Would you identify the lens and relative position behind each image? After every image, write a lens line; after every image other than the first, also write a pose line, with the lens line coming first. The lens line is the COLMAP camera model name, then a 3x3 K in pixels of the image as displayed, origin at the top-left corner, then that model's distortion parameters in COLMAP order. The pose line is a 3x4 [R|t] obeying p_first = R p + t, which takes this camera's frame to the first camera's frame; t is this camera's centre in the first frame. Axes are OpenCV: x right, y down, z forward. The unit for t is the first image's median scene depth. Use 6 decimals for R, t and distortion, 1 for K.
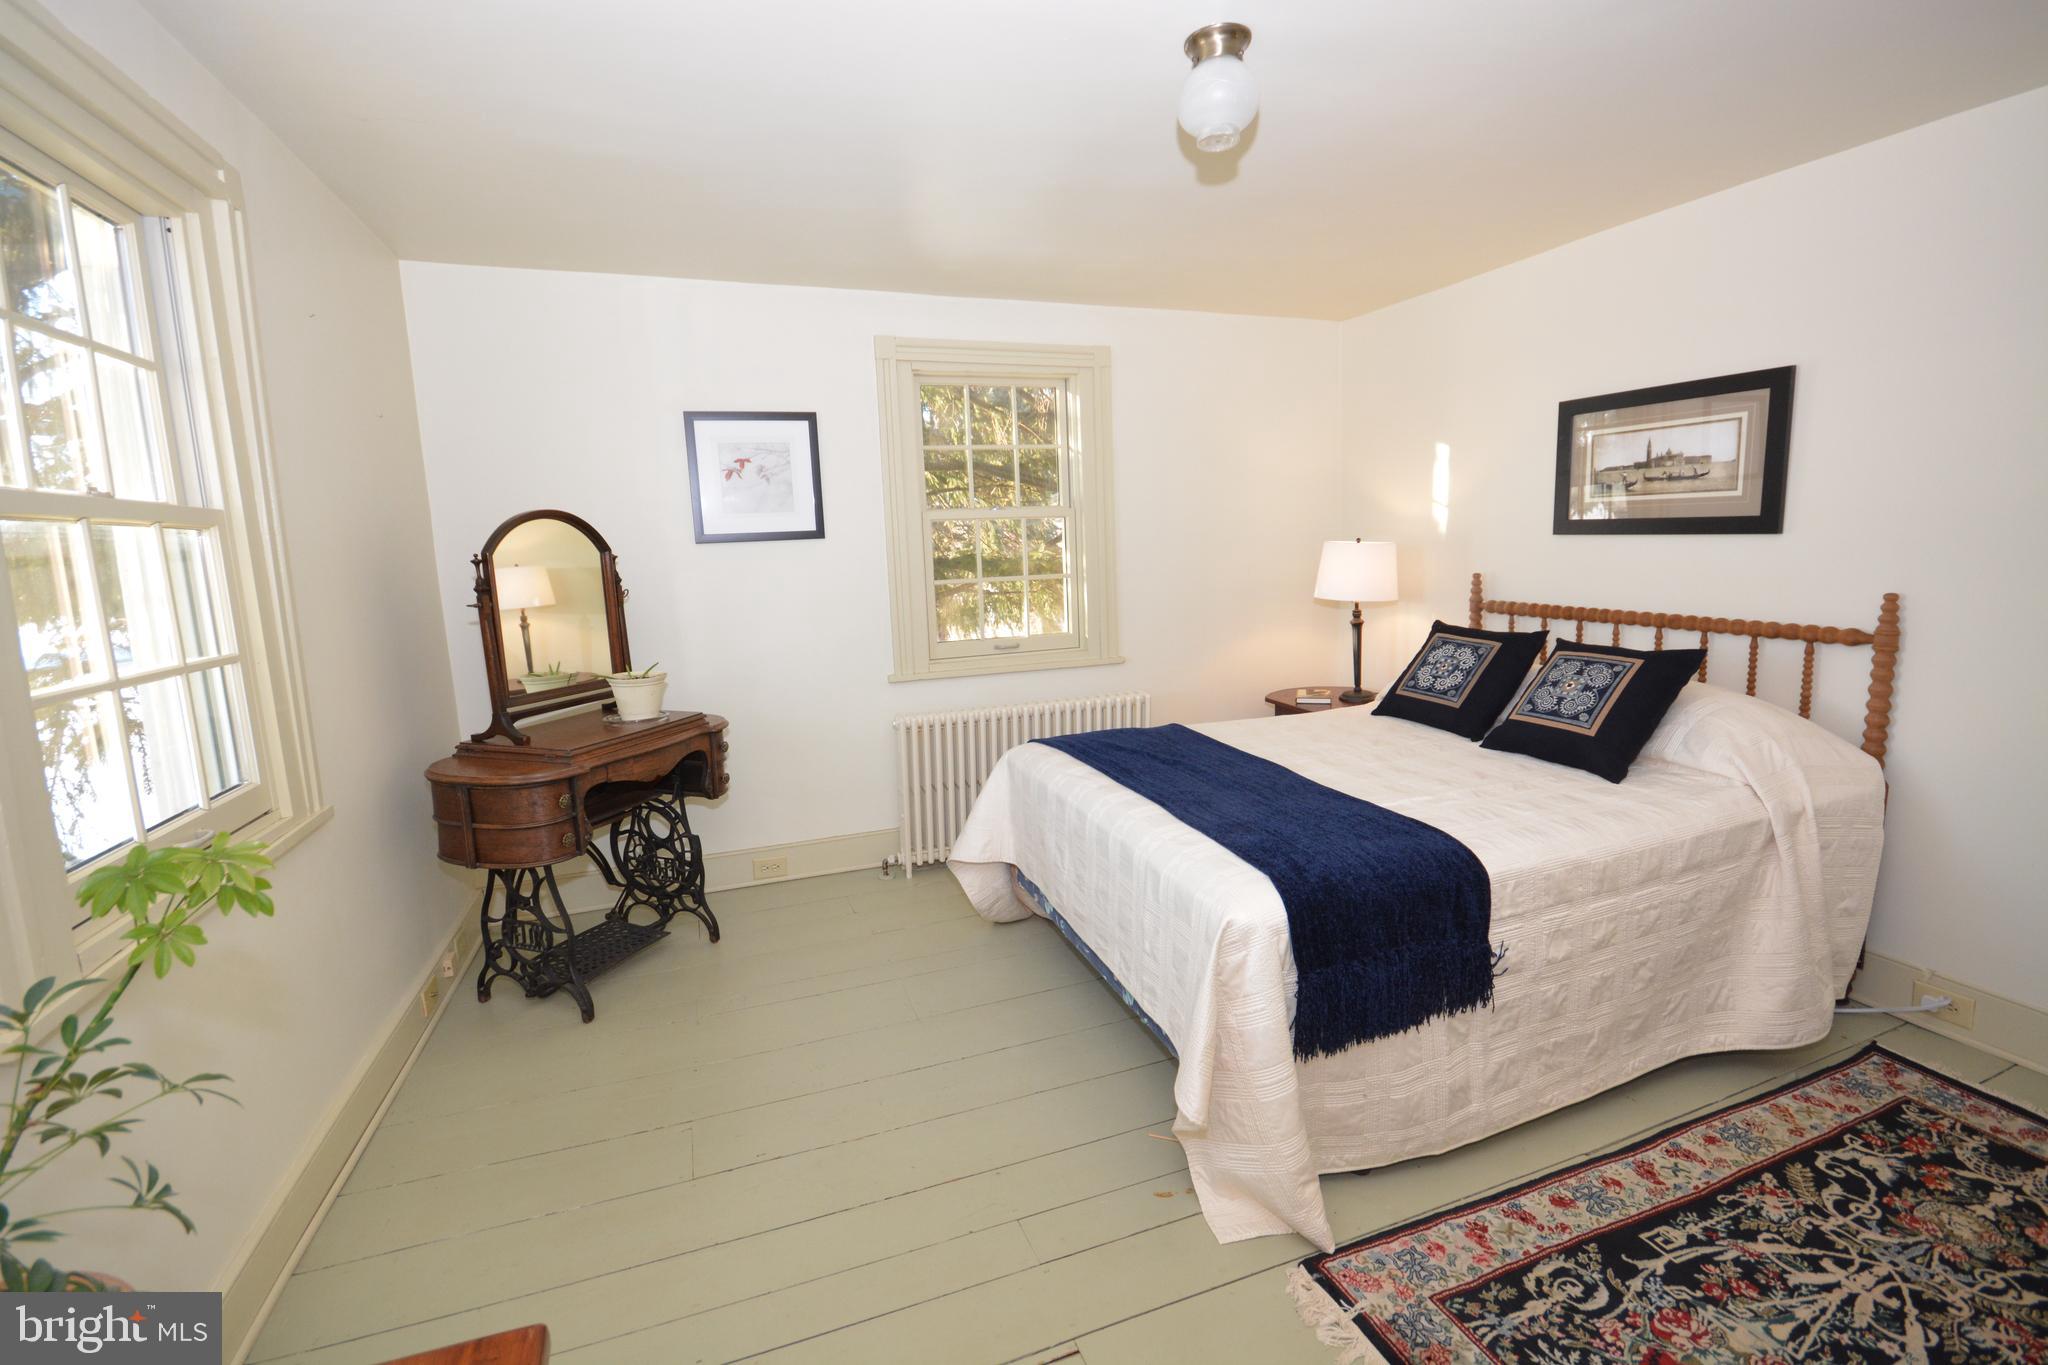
lens RADIAL K [[884.3, 0, 1024.0], [0, 884.3, 682.5], [0, 0, 1]] dist [0.029553, -0.023878]
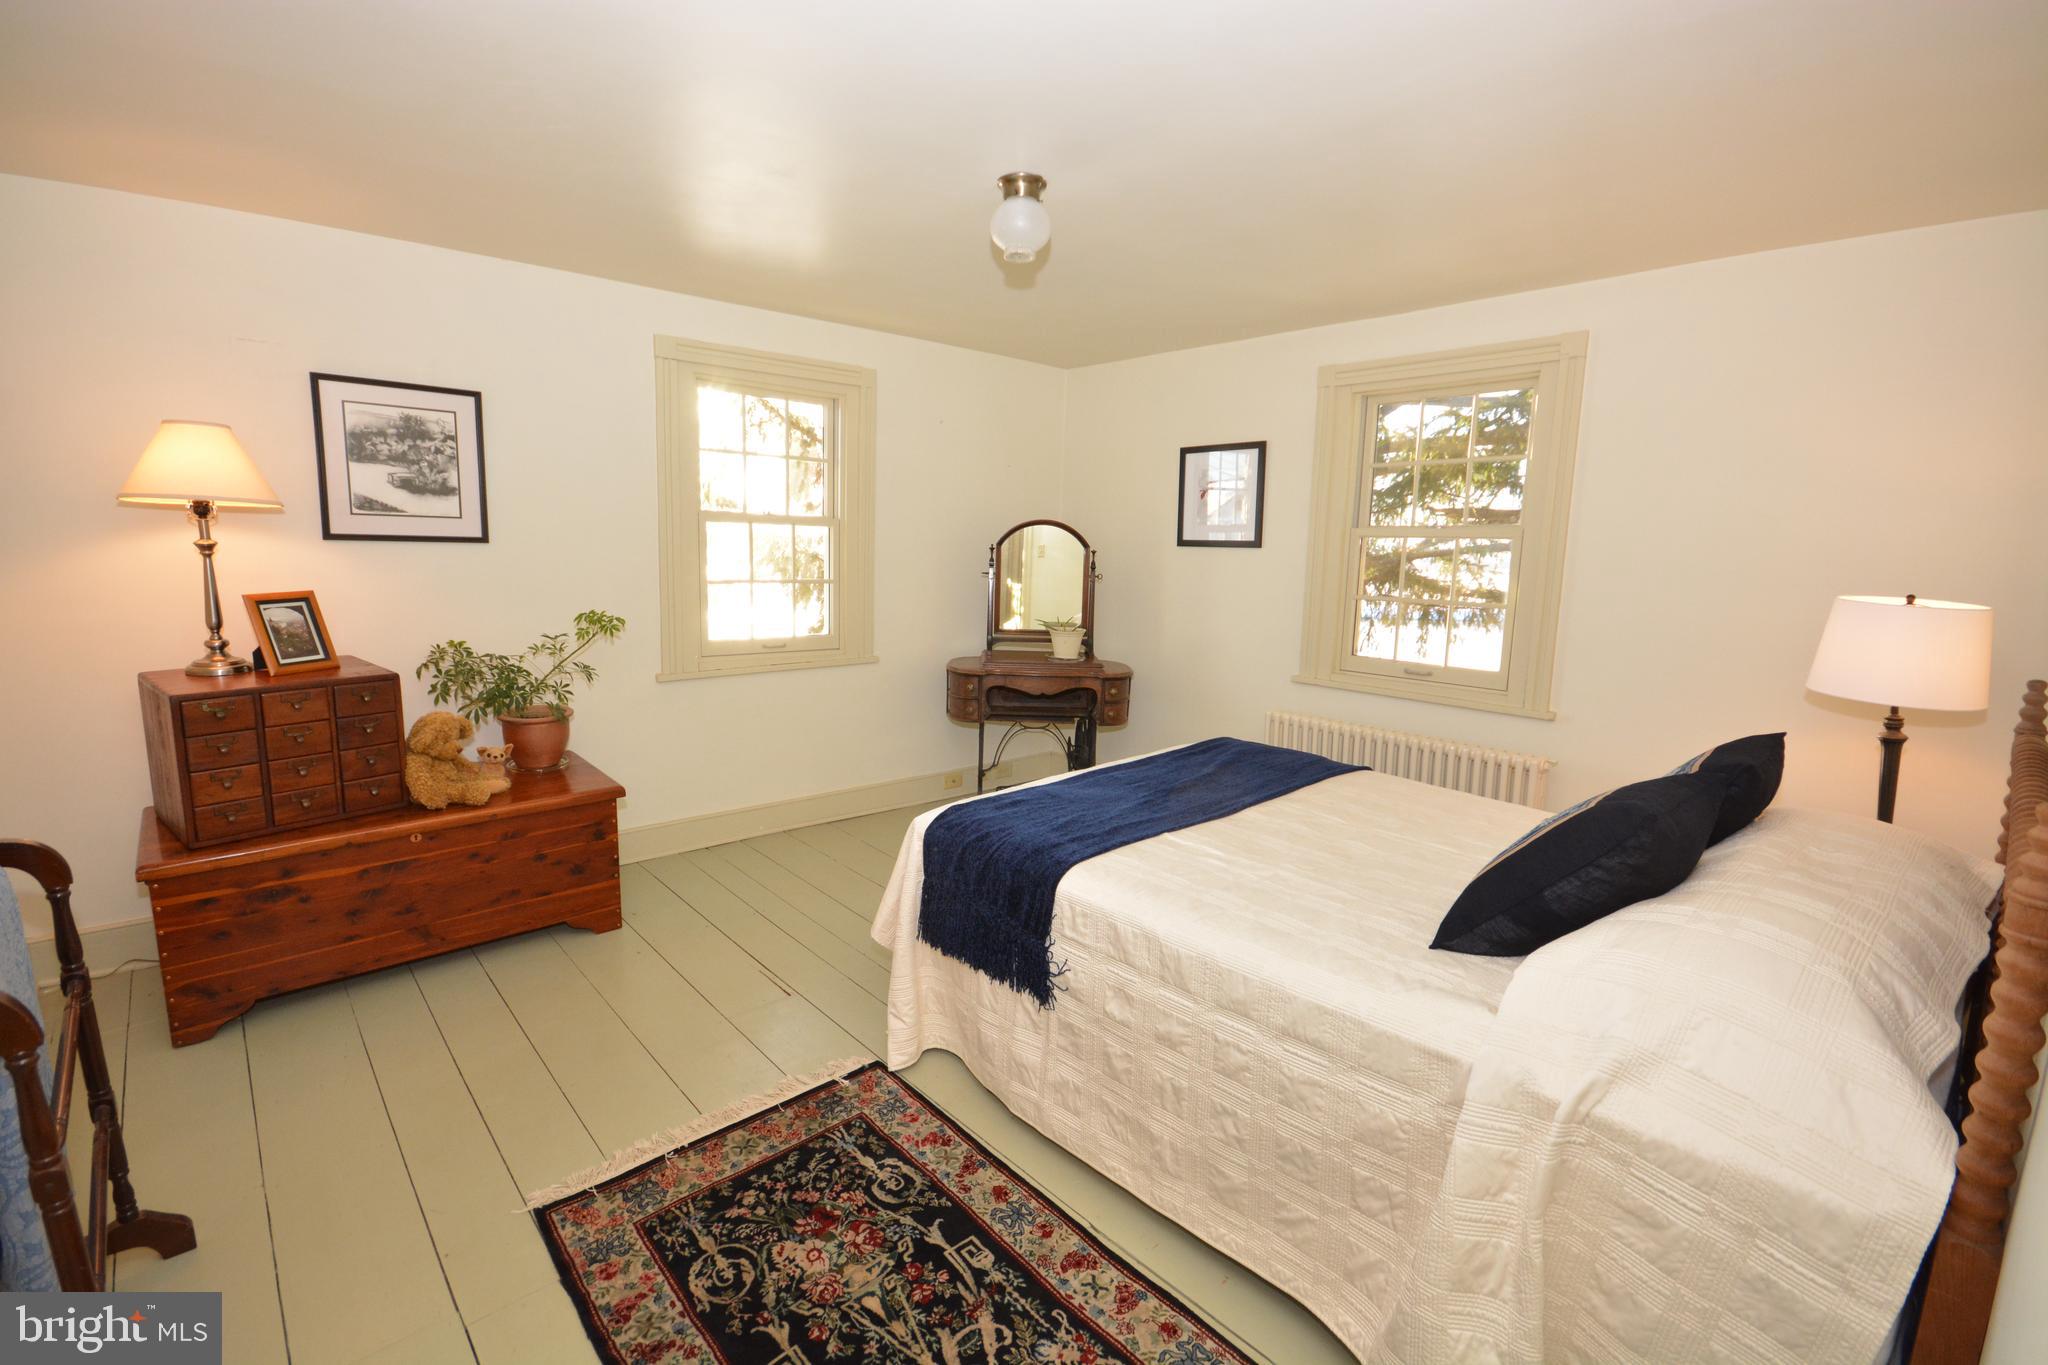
lens RADIAL K [[897.7, 0, 1024.0], [0, 897.7, 682.5], [0, 0, 1]] dist [-0.000840, 0.000172]
pose [[0.372347, 0.186493, -0.909163, 1.411065], [-0.187606, 0.974505, 0.123062, -0.142316], [0.908934, 0.124743, 0.397841, 0.501584]]
